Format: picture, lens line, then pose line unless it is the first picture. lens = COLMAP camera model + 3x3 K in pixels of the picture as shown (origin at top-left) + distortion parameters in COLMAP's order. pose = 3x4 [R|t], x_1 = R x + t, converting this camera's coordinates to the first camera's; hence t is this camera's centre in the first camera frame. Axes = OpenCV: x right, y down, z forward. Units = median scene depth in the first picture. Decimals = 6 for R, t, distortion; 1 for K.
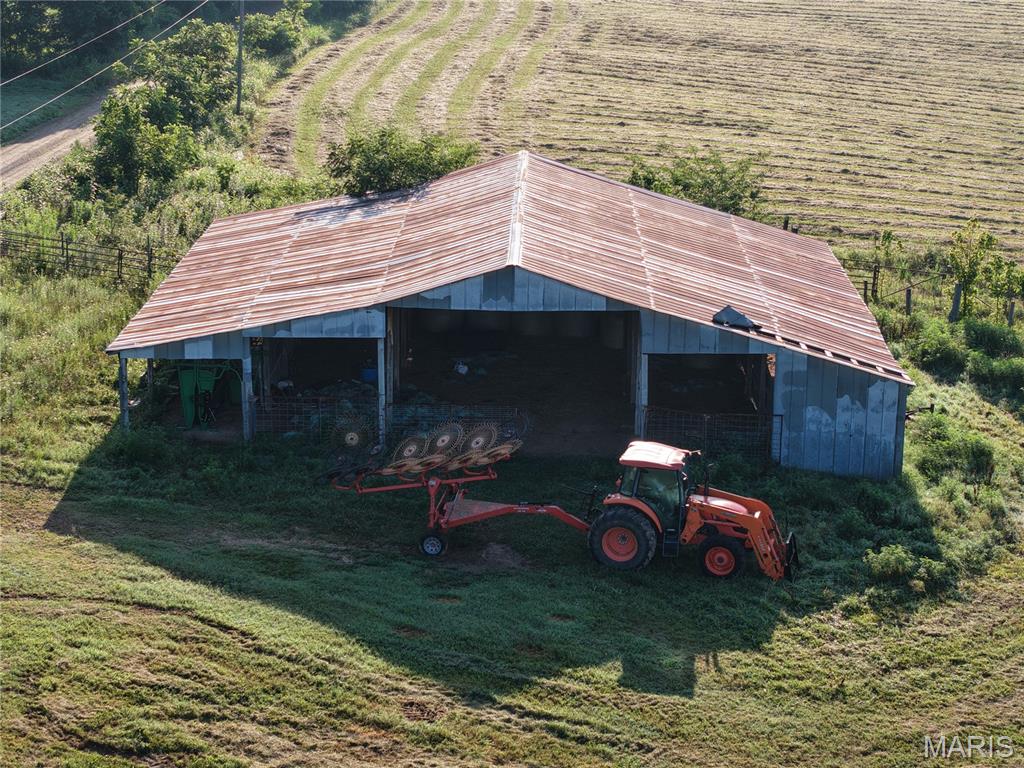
lens RADIAL K [[2208.5, 0, 512.0], [0, 2208.5, 384.0], [0, 0, 1]] dist [-0.190908, 0.543816]
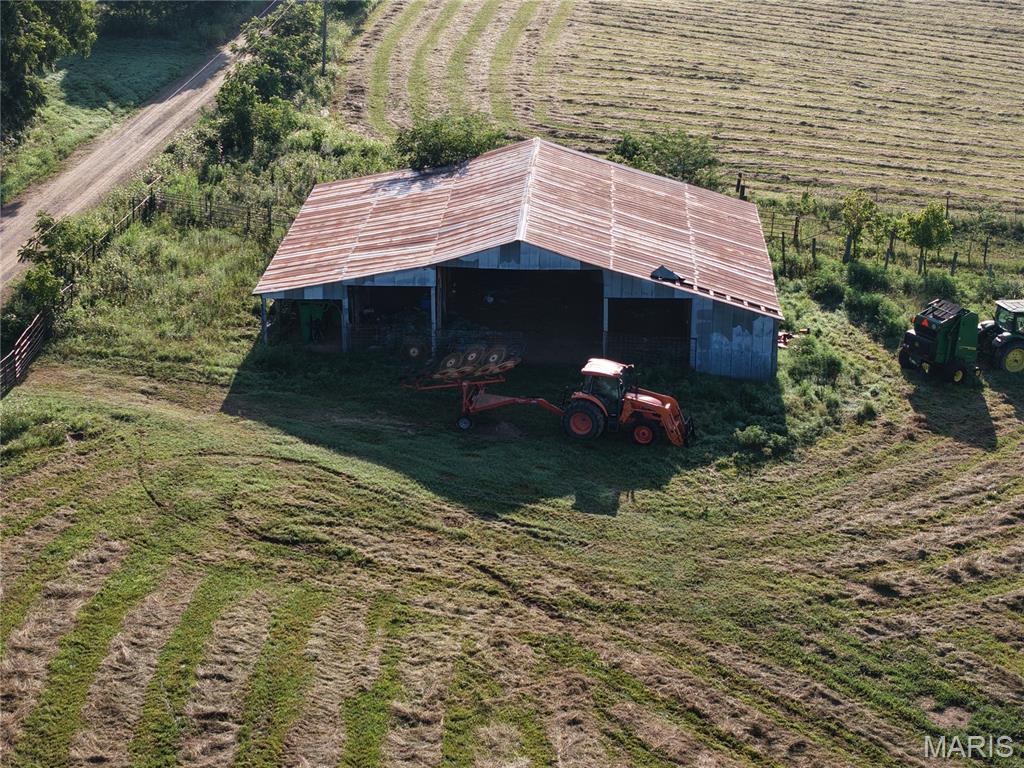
lens RADIAL K [[2208.5, 0, 512.0], [0, 2208.5, 384.0], [0, 0, 1]] dist [-0.190908, 0.543816]
pose [[0.999628, 0.006952, -0.026387, 0.035612], [-0.005286, 0.998021, 0.062662, -0.048920], [0.026771, -0.062499, 0.997686, -0.521108]]
